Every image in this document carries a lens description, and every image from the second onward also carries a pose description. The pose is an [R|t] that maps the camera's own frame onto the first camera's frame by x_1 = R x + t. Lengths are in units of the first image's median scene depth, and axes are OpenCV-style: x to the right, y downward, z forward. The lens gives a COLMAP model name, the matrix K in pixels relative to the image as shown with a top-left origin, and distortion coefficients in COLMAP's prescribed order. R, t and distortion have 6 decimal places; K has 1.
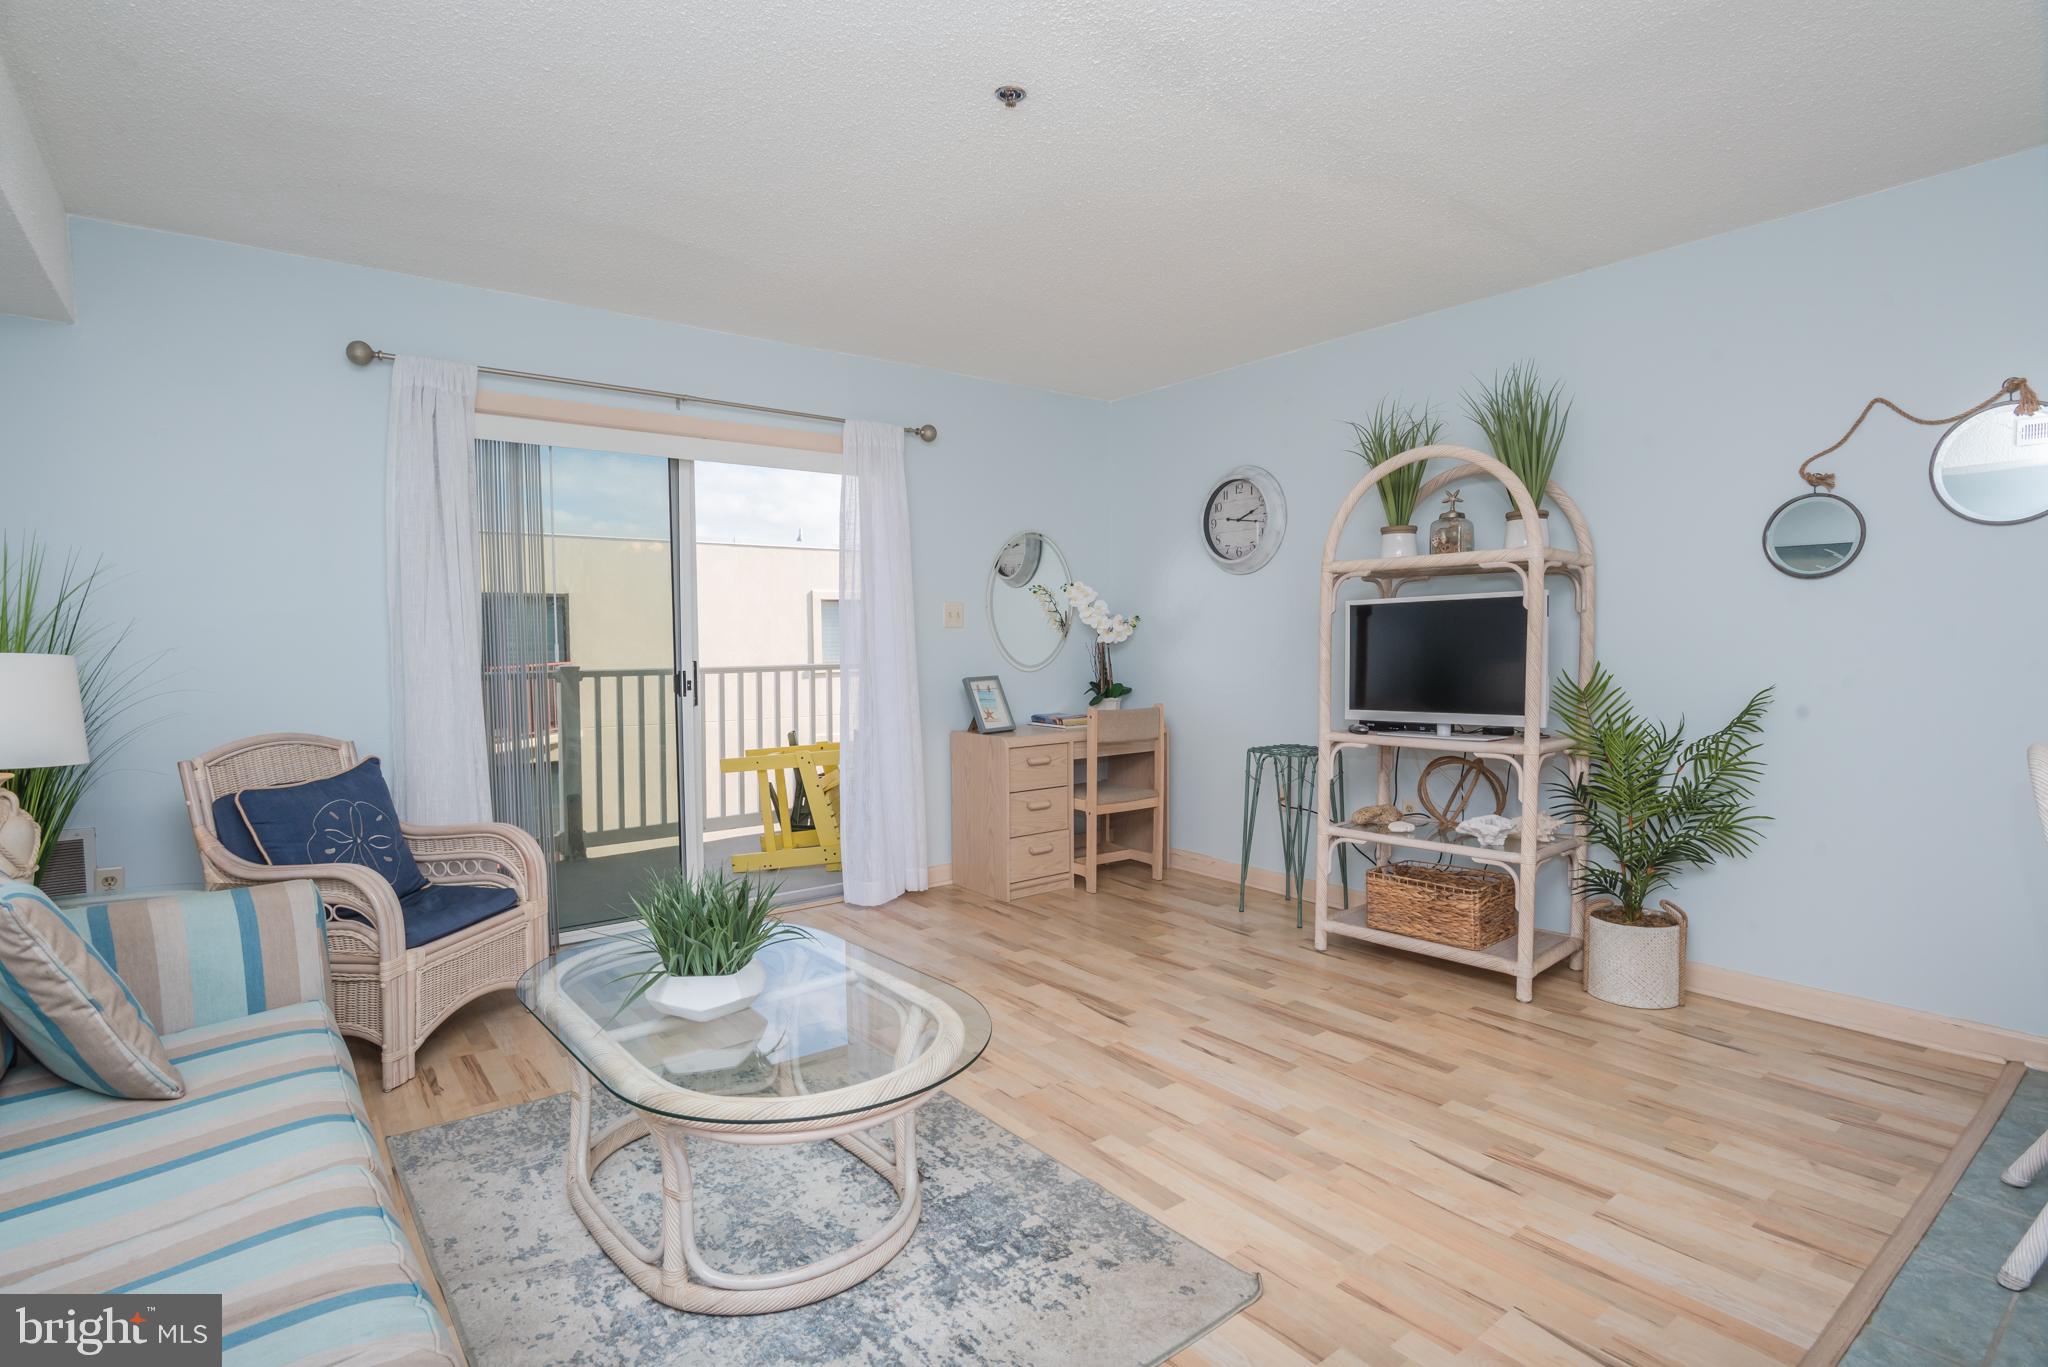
lens RADIAL K [[1004.3, 0, 1023.0], [0, 1004.3, 693.0], [0, 0, 1]] dist [-0.020011, 0.000010]
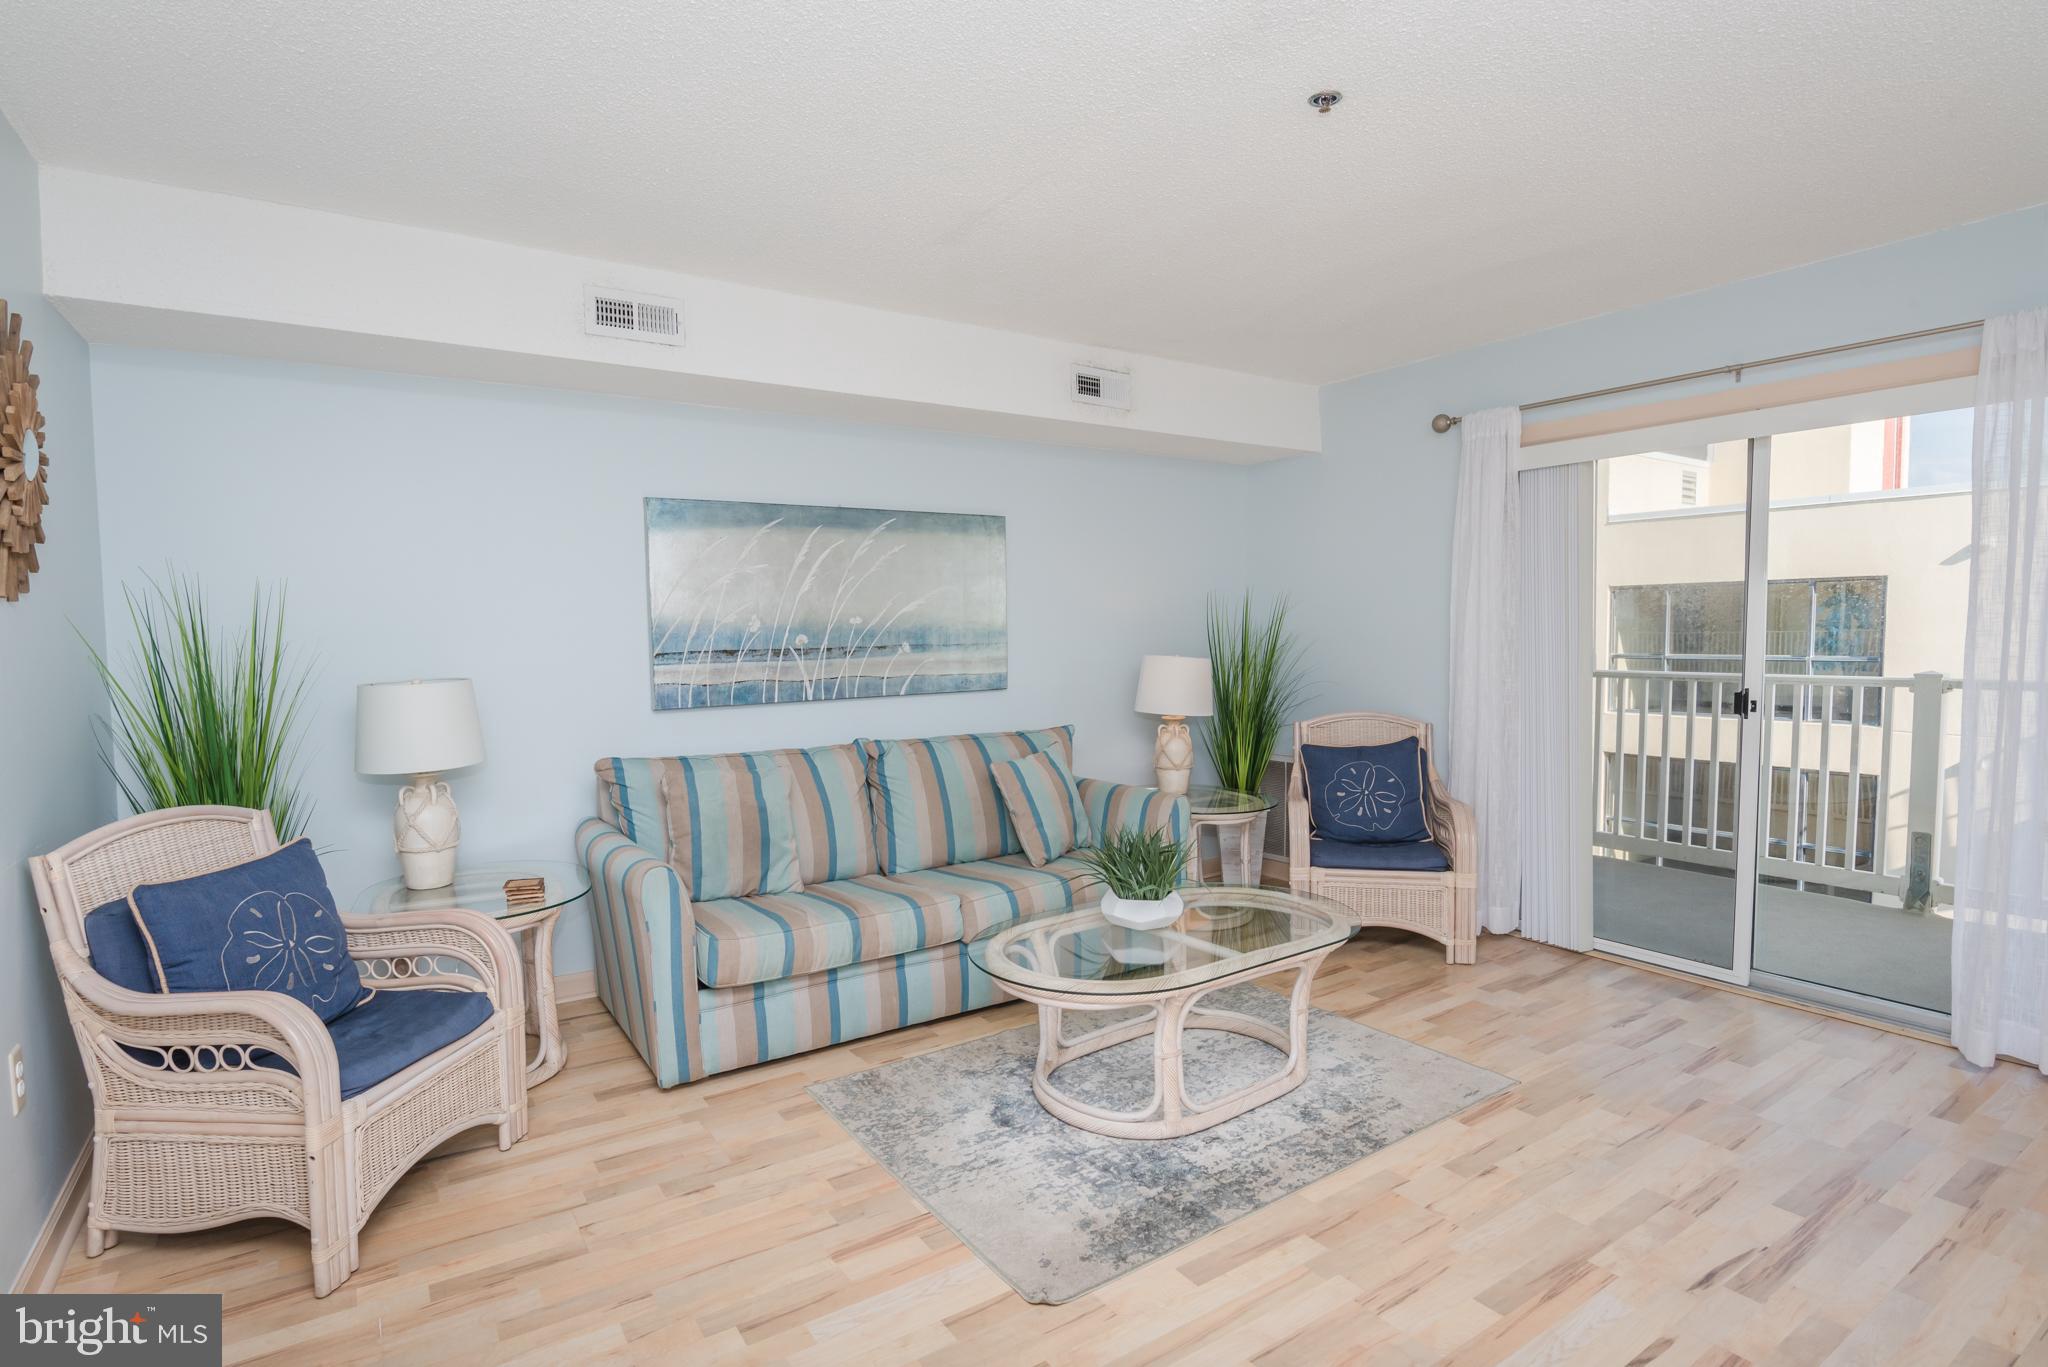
lens RADIAL K [[1030.7, 0, 1022.8], [0, 1030.7, 690.3], [0, 0, 1]] dist [-0.019125, -0.000003]
pose [[-0.075262, 0.067517, -0.994875, 0.701370], [-0.039915, 0.996702, 0.070660, -0.070553], [0.996365, 0.045029, -0.072319, 0.565156]]
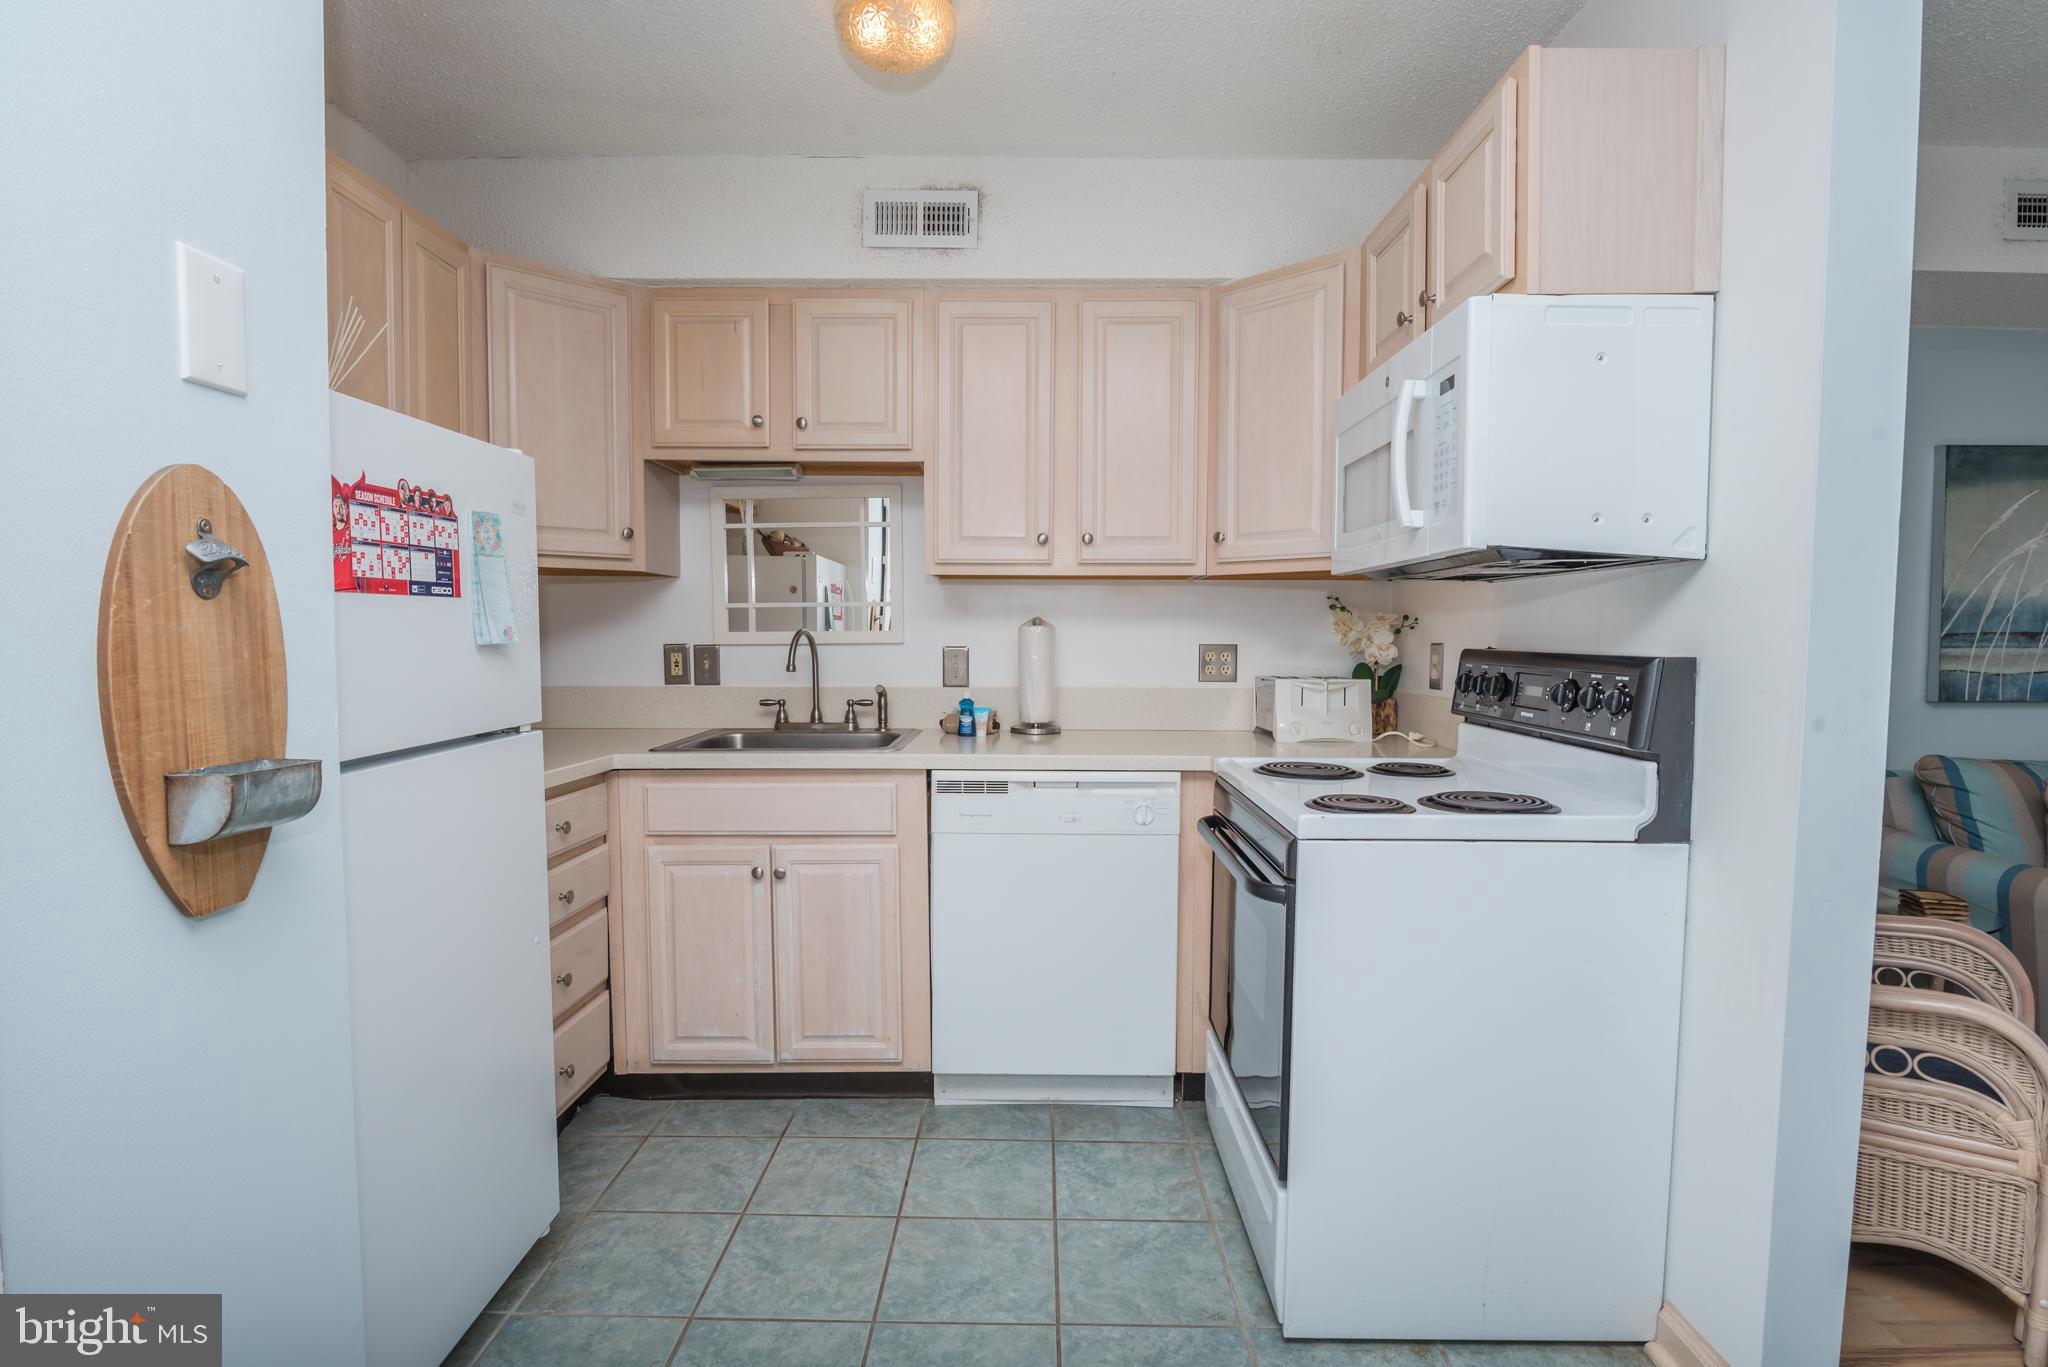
lens RADIAL K [[1030.7, 0, 1022.8], [0, 1030.7, 690.3], [0, 0, 1]] dist [-0.019125, -0.000003]
pose [[-0.616631, 0.050123, -0.785655, 0.850305], [-0.043137, 0.994321, 0.097292, -0.017726], [0.786070, 0.093884, -0.610966, -0.005115]]
